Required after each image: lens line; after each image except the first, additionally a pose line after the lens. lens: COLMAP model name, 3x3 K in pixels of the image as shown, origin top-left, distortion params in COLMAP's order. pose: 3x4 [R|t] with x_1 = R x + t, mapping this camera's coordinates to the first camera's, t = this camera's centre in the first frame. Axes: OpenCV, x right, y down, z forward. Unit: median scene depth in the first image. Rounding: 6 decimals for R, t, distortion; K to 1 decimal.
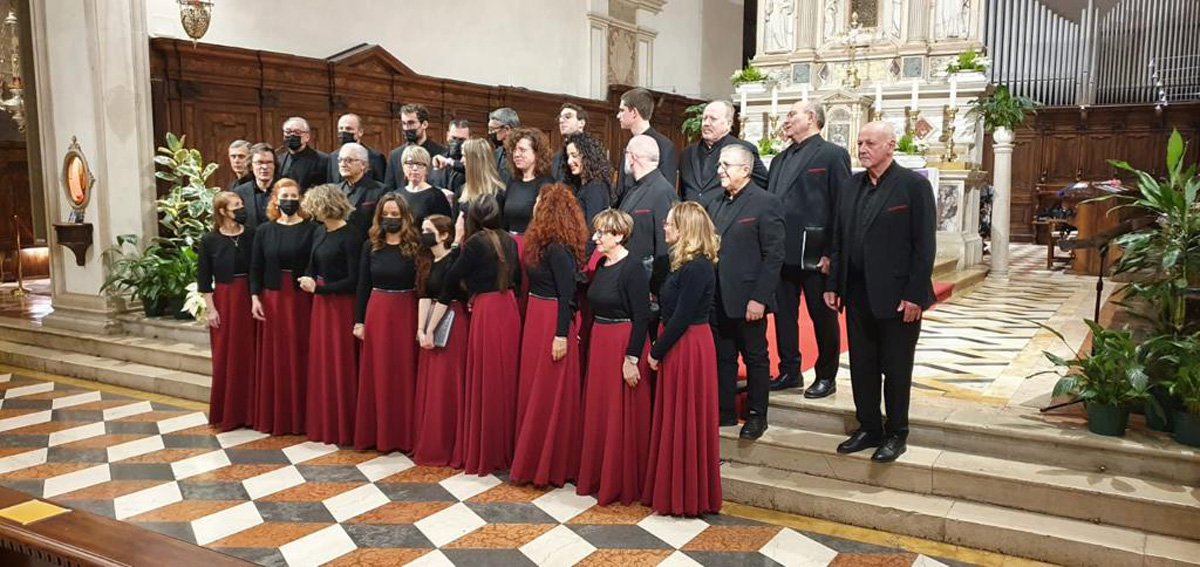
lens RADIAL K [[925.5, 0, 600.5], [0, 925.5, 296.1], [0, 0, 1]] dist [-0.005813, 0.044145]
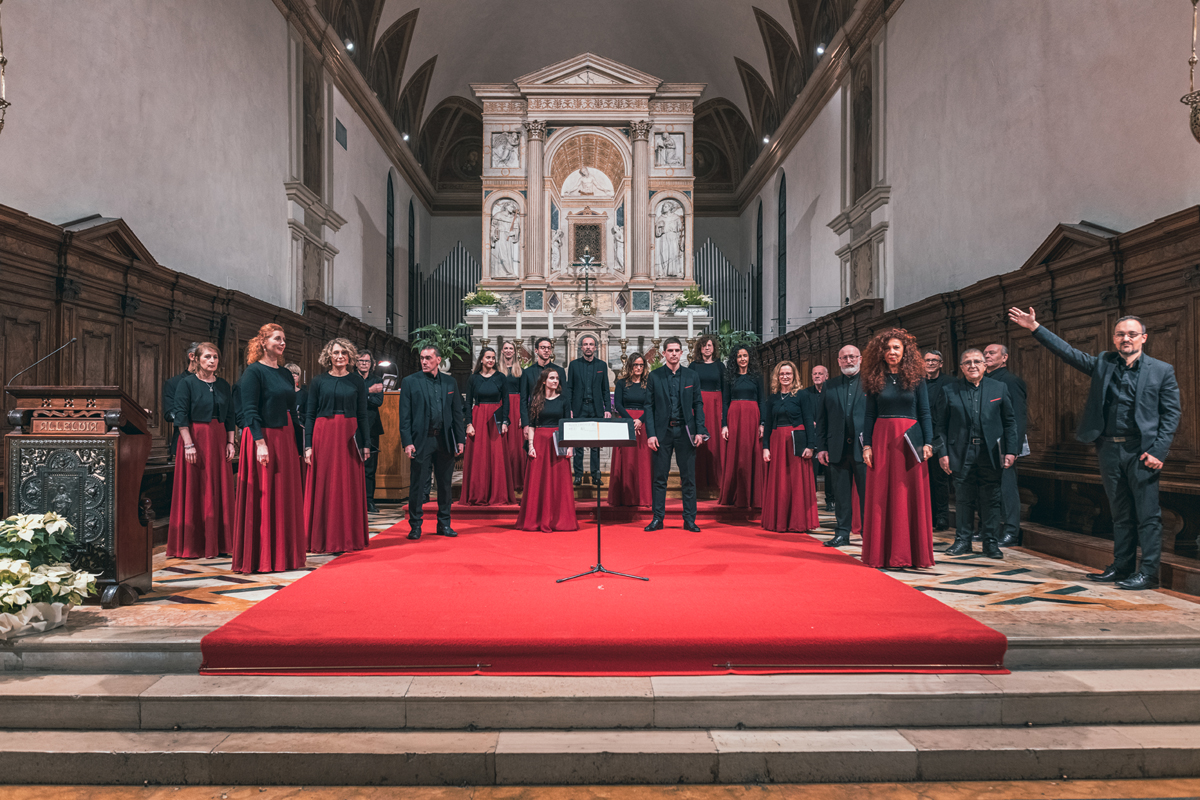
lens RADIAL K [[848.7, 0, 582.0], [0, 848.7, 402.4], [0, 0, 1]] dist [-0.020135, 0.000346]
pose [[0.854807, 0.007038, 0.518899, -0.241953], [0.065389, 0.990478, -0.121153, -0.015523], [-0.514810, 0.137493, 0.846207, 0.225488]]
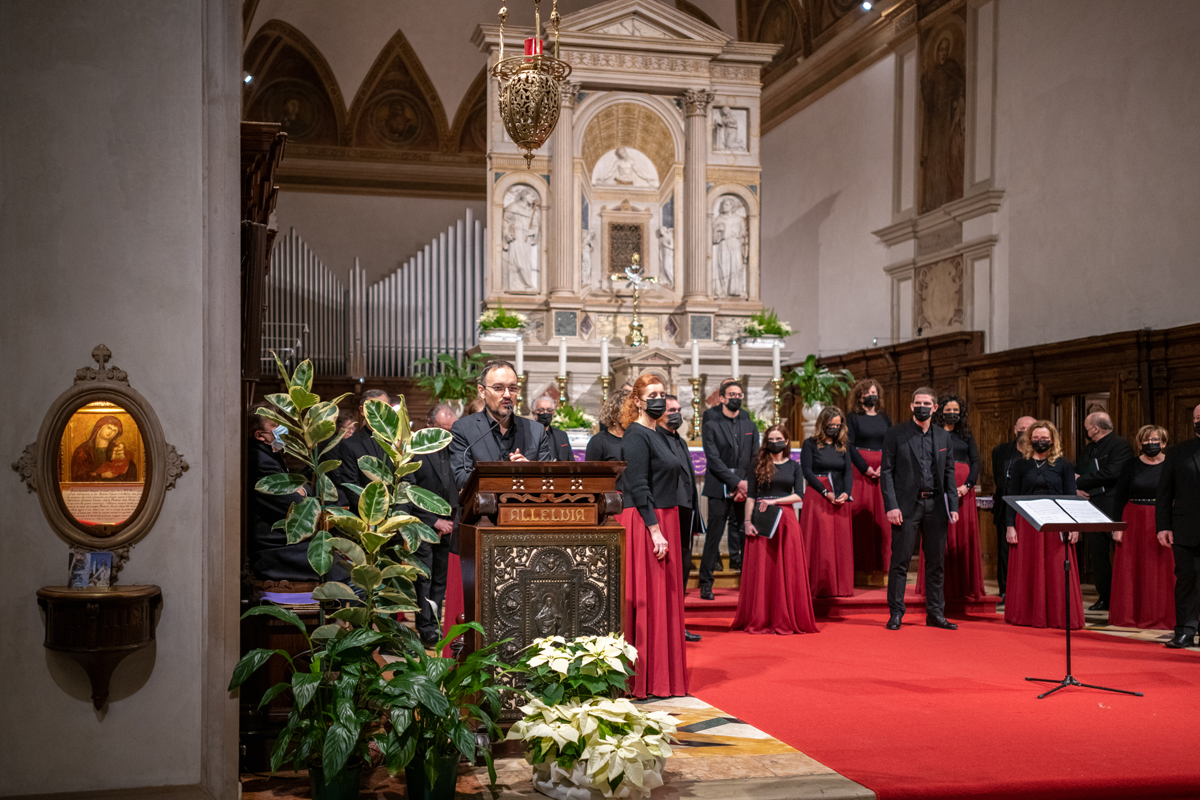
lens RADIAL K [[1161.3, 0, 483.2], [0, 1161.3, 464.2], [0, 0, 1]] dist [0.033271, -0.007562]
pose [[0.737235, -0.000940, 0.675635, -0.528215], [0.083408, 0.992476, -0.089631, -0.050839], [-0.670468, 0.122432, 0.731767, 0.400595]]
